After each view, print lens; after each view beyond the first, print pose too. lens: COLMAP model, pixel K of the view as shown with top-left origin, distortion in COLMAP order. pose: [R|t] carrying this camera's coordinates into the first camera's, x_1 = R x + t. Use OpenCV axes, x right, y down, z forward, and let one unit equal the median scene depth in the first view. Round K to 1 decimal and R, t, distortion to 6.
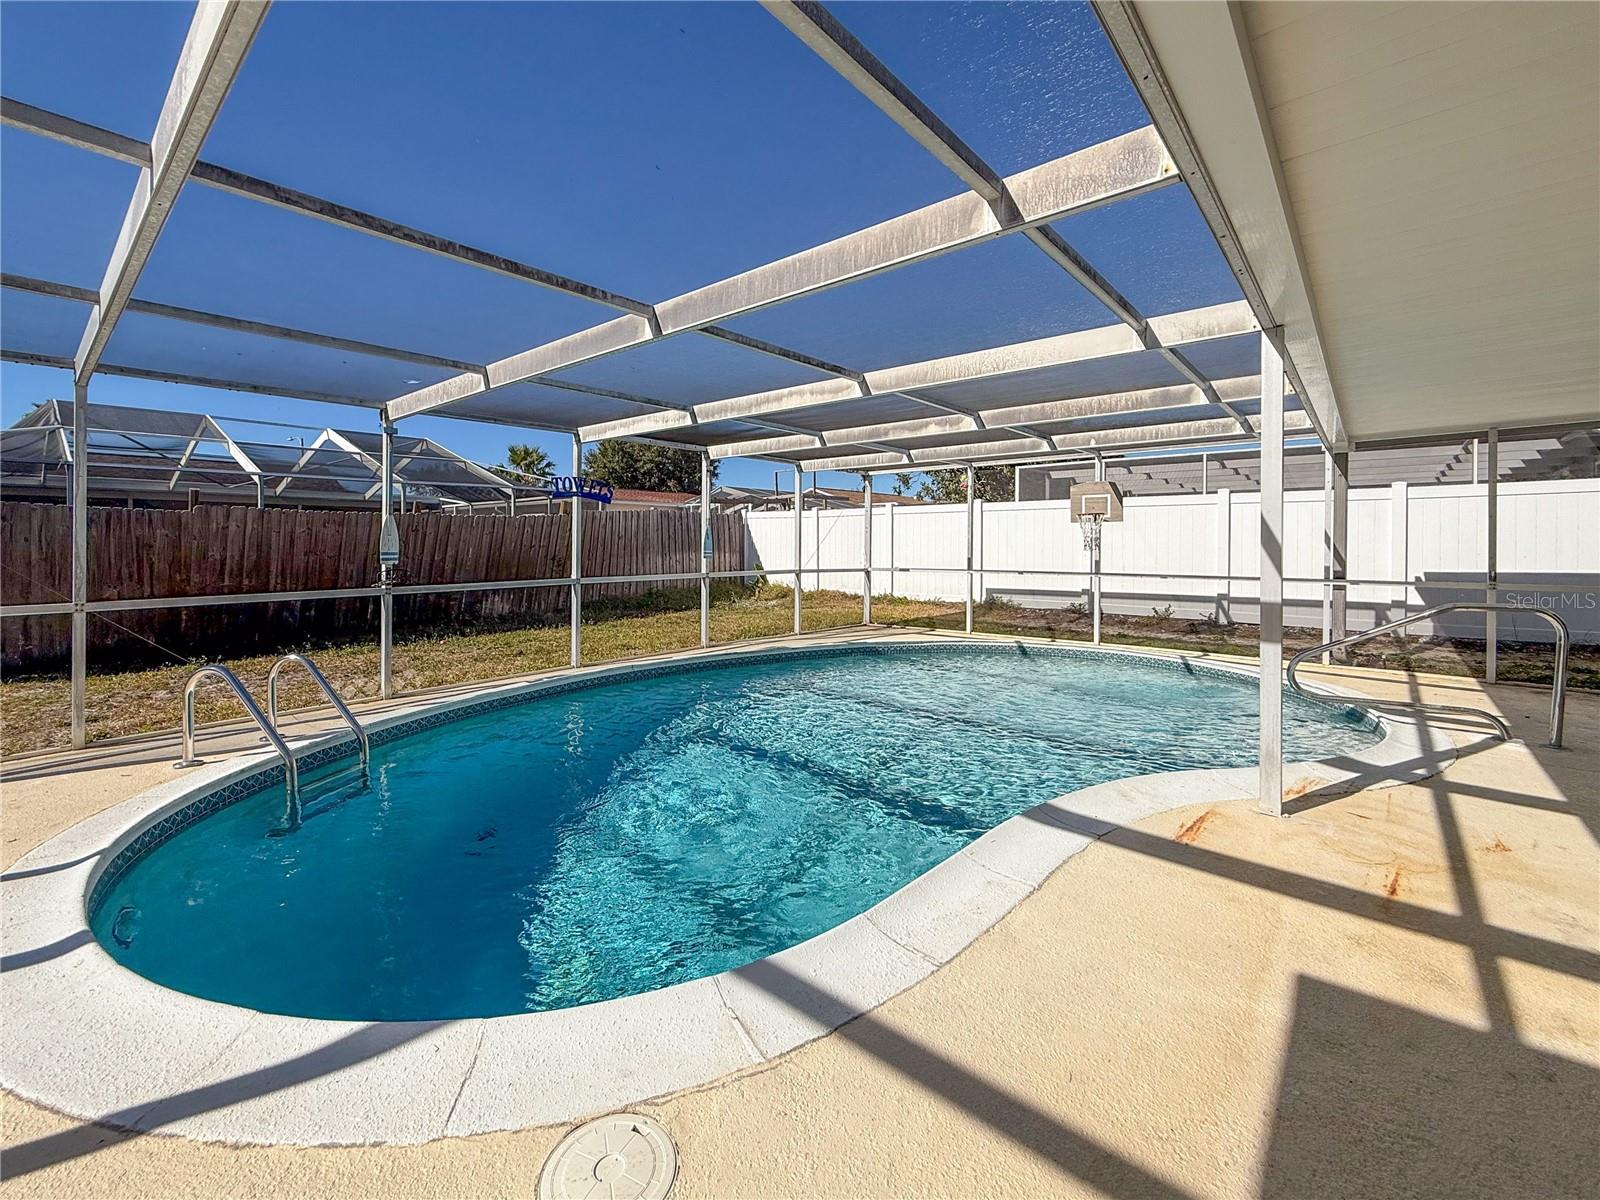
lens RADIAL K [[685.8, 0, 776.8], [0, 685.8, 568.0], [0, 0, 1]] dist [0.003992, 0.002184]
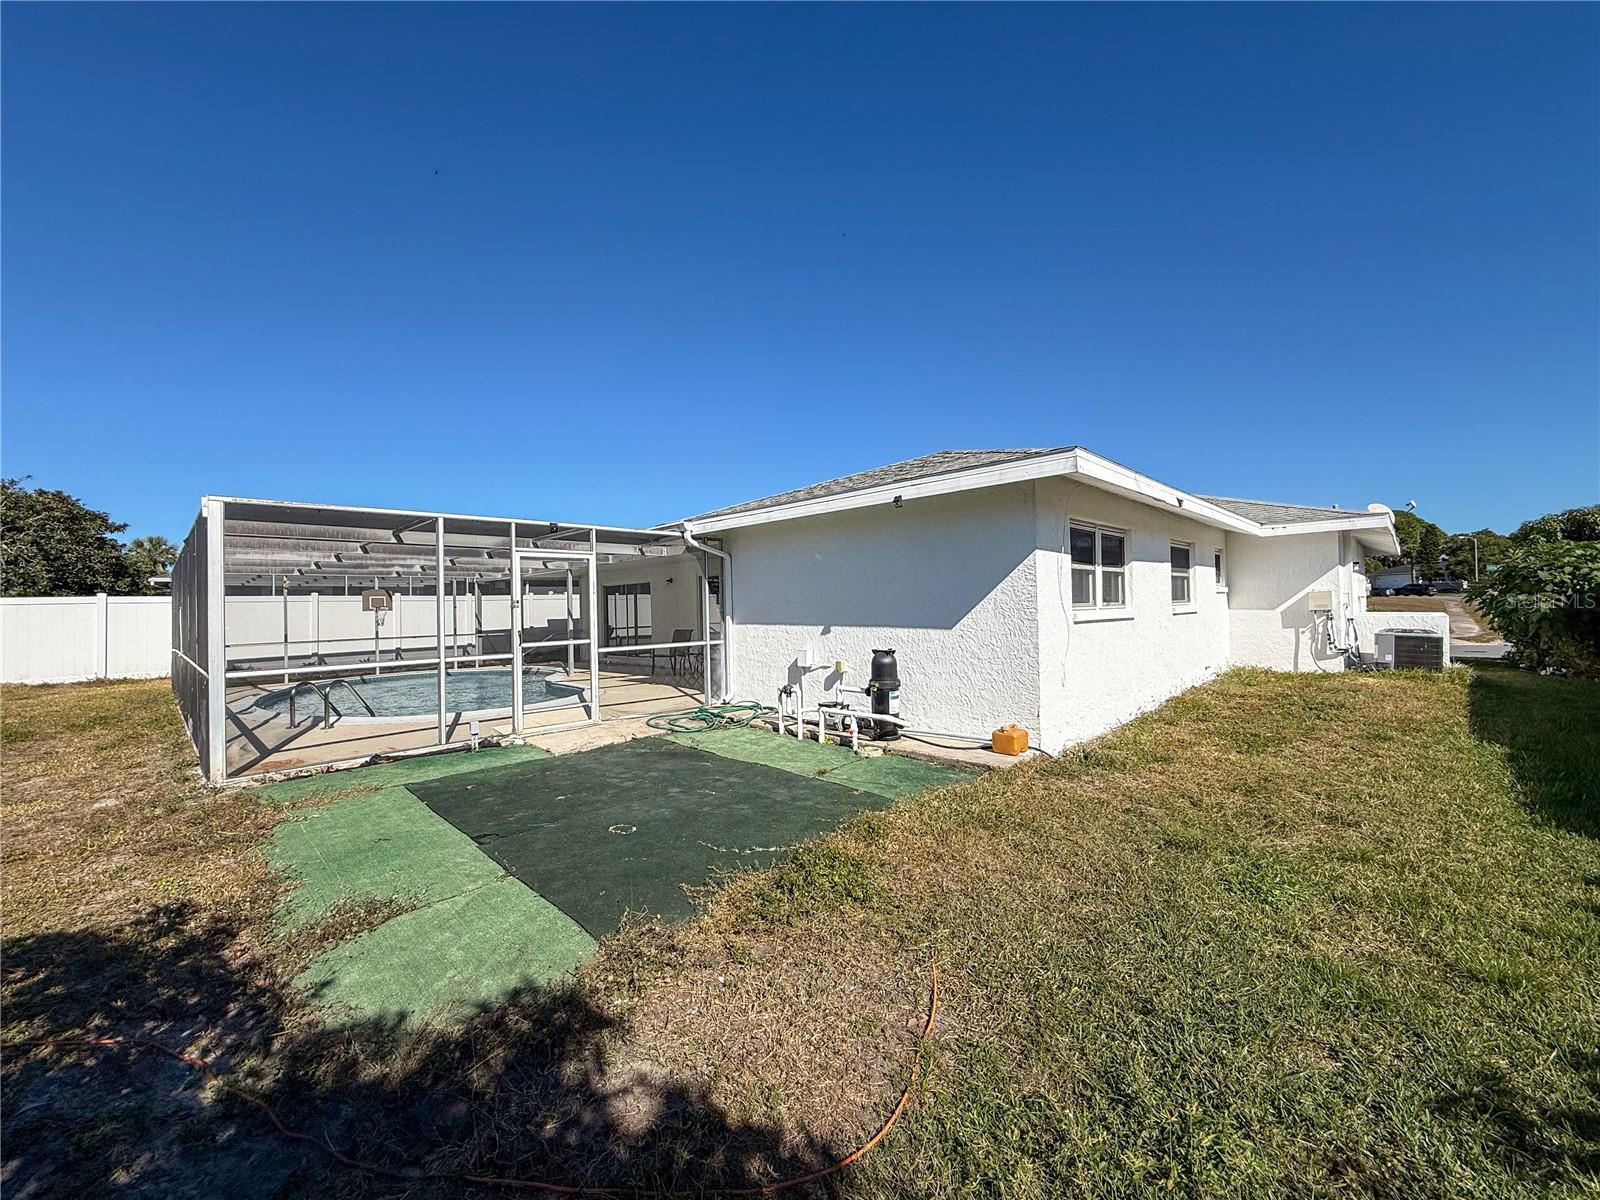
lens RADIAL K [[658.9, 0, 821.4], [0, 658.9, 602.6], [0, 0, 1]] dist [0.000140, -0.001189]
pose [[0.038898, 0.006286, 0.999223, -1.591971], [0.065995, 0.997781, -0.008846, 0.009915], [-0.997061, 0.066288, 0.038397, -0.356121]]
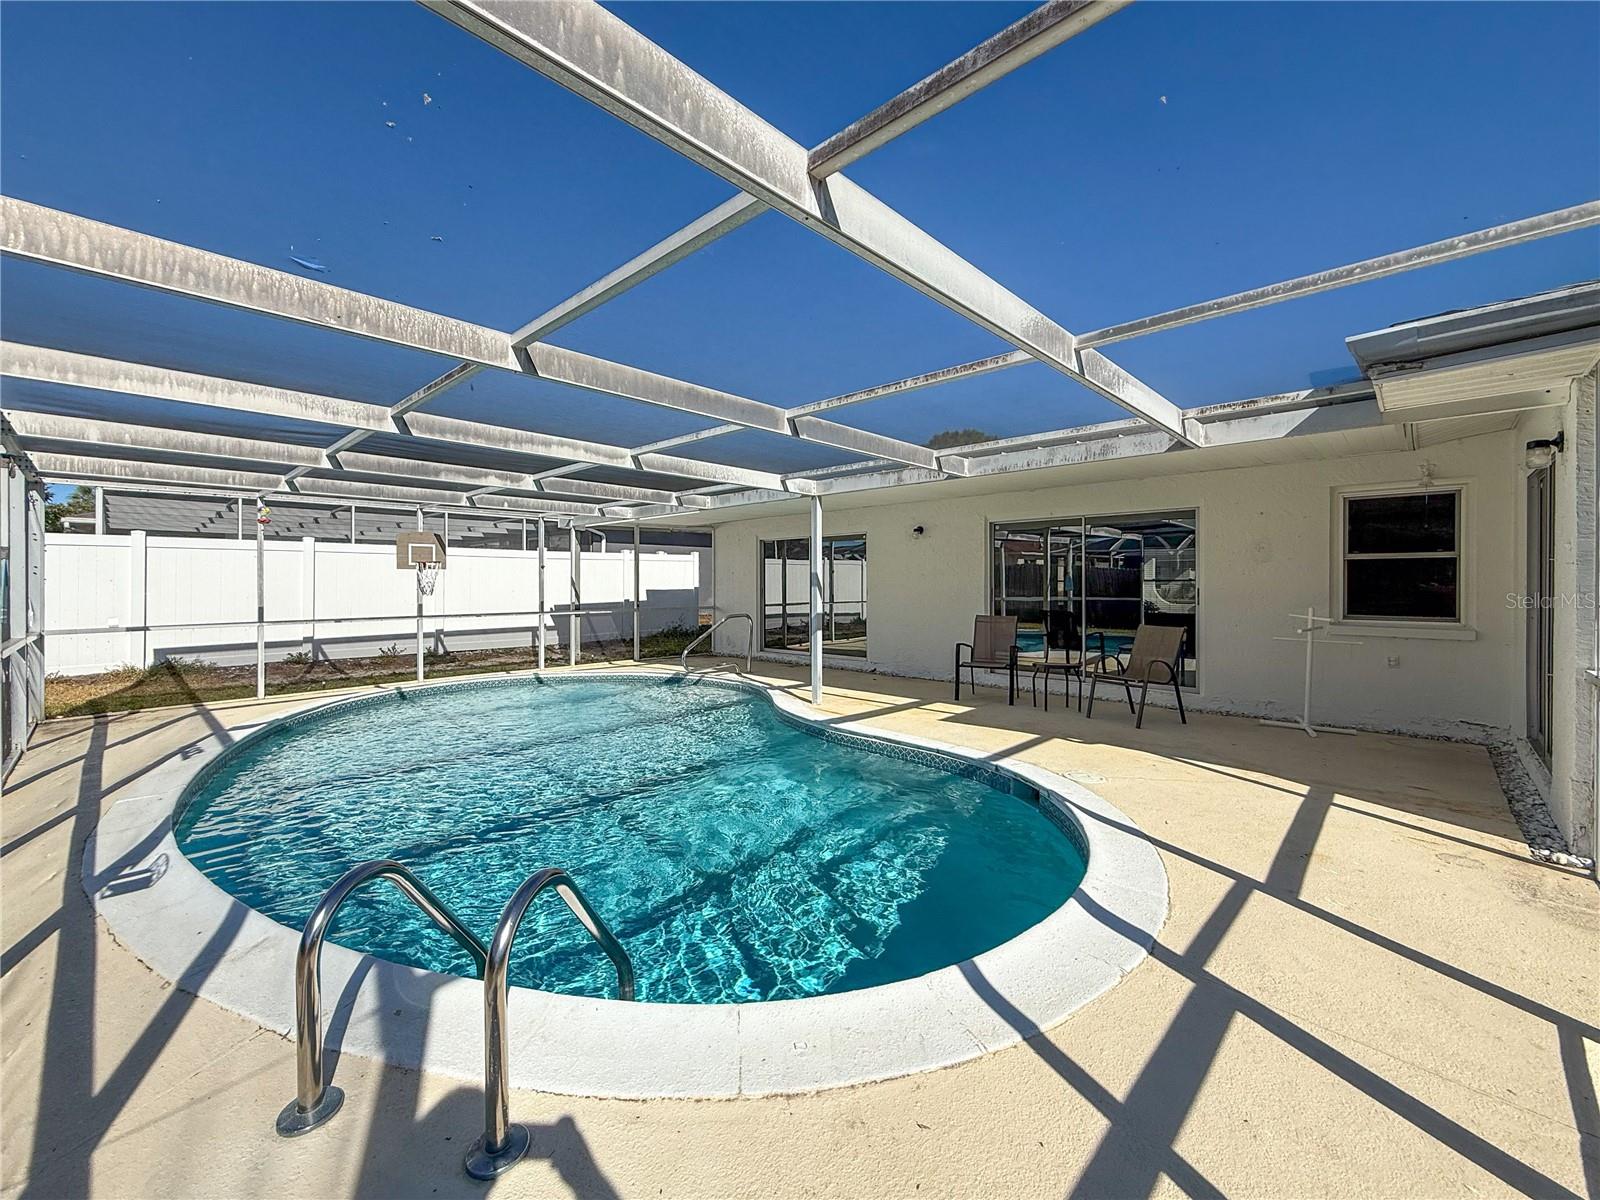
lens RADIAL K [[658.9, 0, 812.3], [0, 658.9, 591.4], [0, 0, 1]] dist [0.000140, -0.001189]
pose [[0.021662, -0.012046, 0.999693, -0.689591], [0.040073, 0.999134, 0.011171, -0.021872], [-0.998962, 0.039819, 0.022126, 0.442718]]
